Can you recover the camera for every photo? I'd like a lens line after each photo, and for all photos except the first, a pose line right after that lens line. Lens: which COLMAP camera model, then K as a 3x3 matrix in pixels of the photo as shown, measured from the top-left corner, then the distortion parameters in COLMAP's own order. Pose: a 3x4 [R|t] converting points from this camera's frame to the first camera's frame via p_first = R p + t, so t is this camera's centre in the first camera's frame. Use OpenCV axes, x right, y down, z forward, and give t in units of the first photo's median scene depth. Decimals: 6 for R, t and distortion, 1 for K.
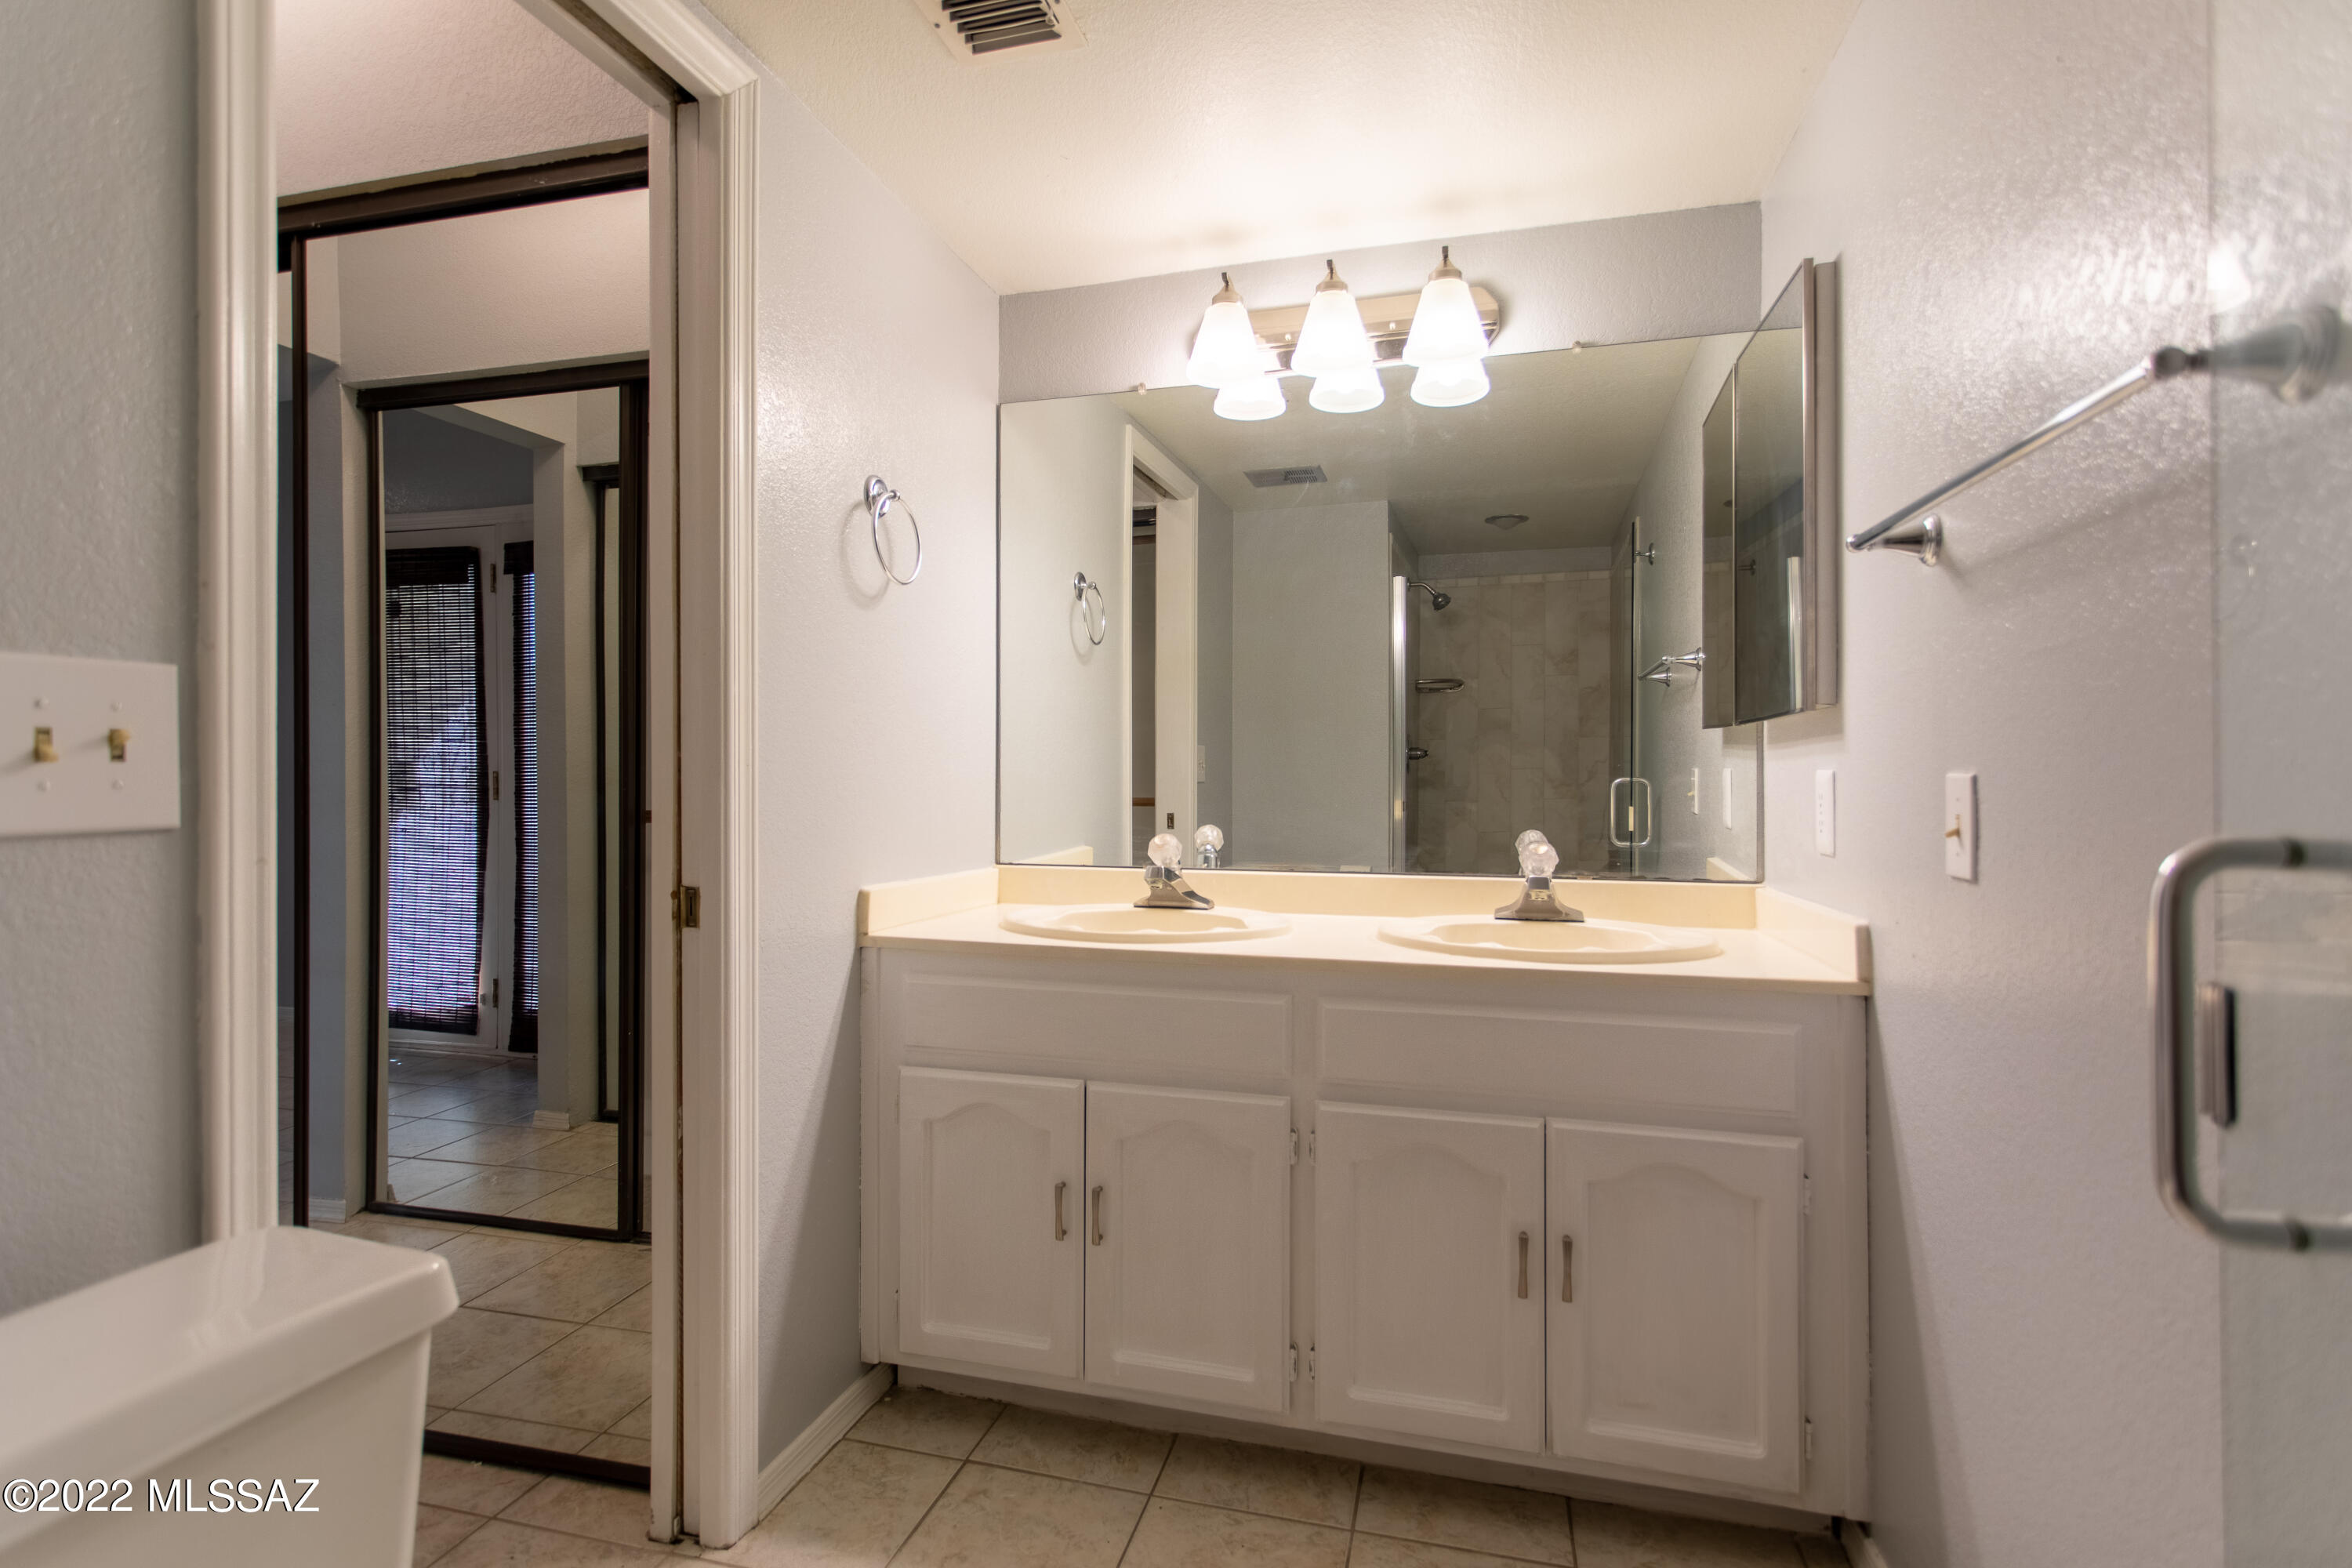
lens RADIAL K [[1143.9, 0, 1166.4], [0, 1143.9, 780.0], [0, 0, 1]] dist [0.004100, -0.001304]
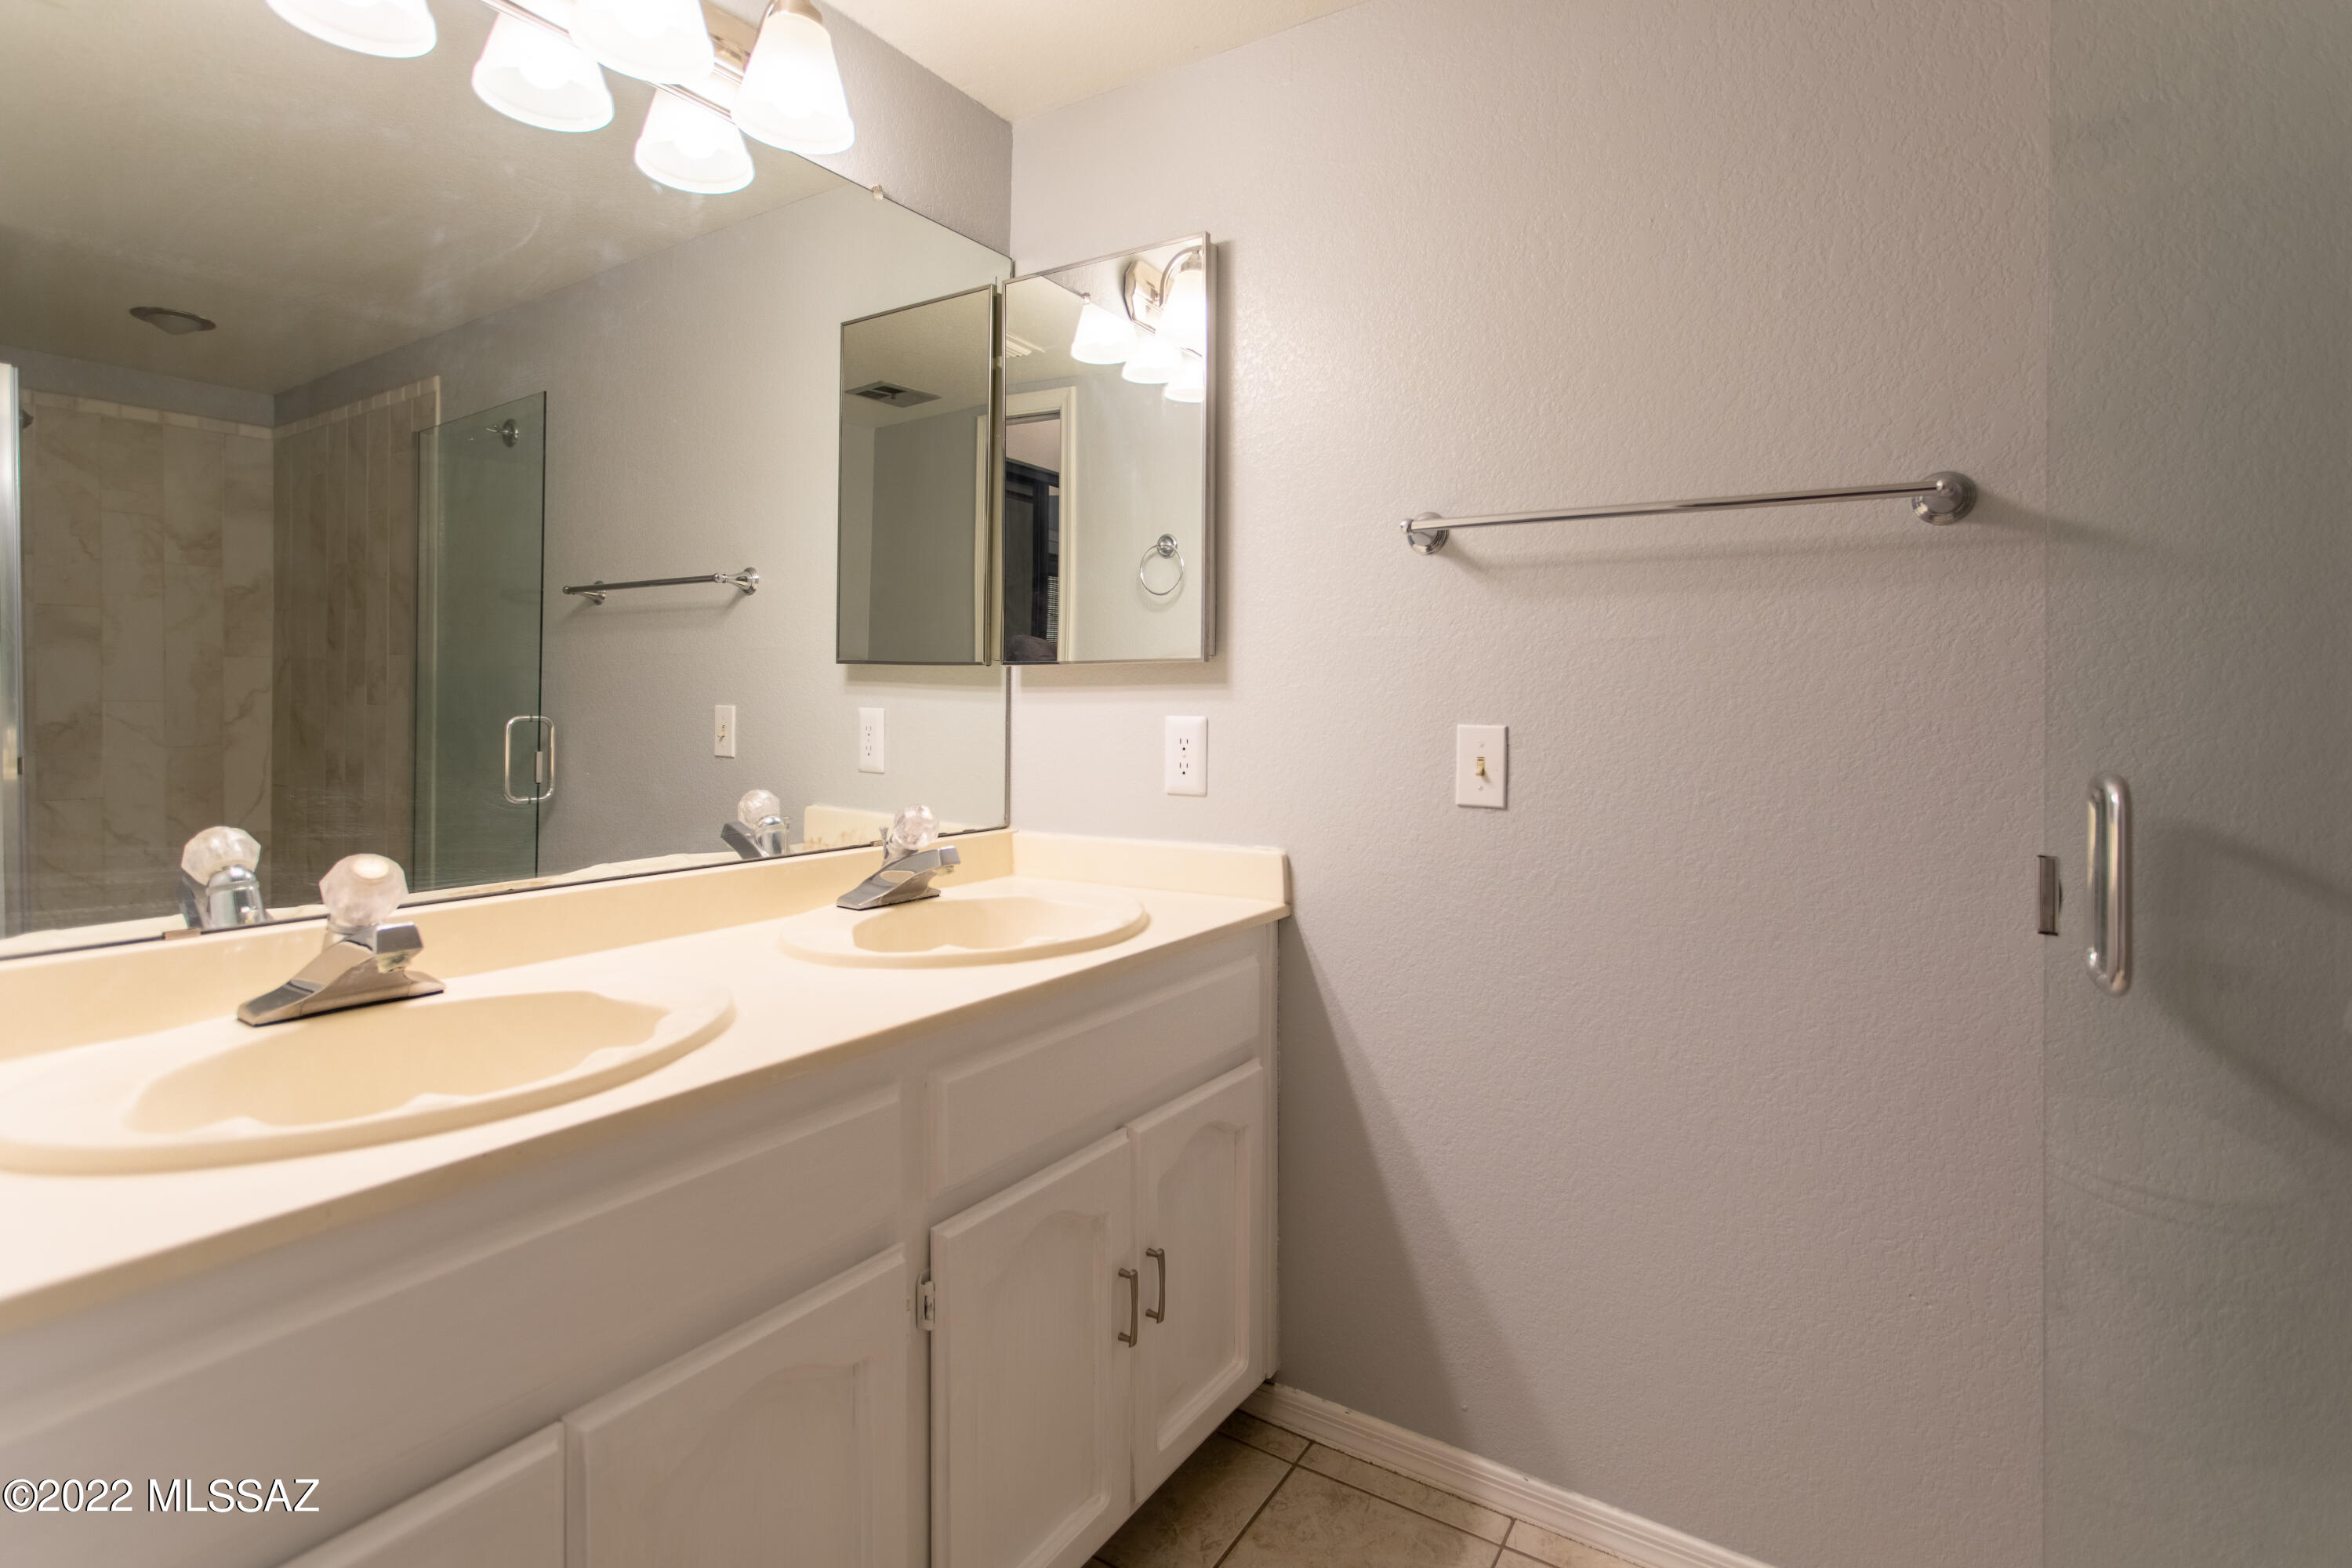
lens RADIAL K [[1143.9, 0, 1179.2], [0, 1143.9, 748.4], [0, 0, 1]] dist [0.004100, -0.001304]
pose [[0.300563, -0.036825, 0.953051, -0.217966], [0.000893, 0.999265, 0.038329, -0.009873], [-0.953761, -0.010669, 0.300375, 0.330388]]
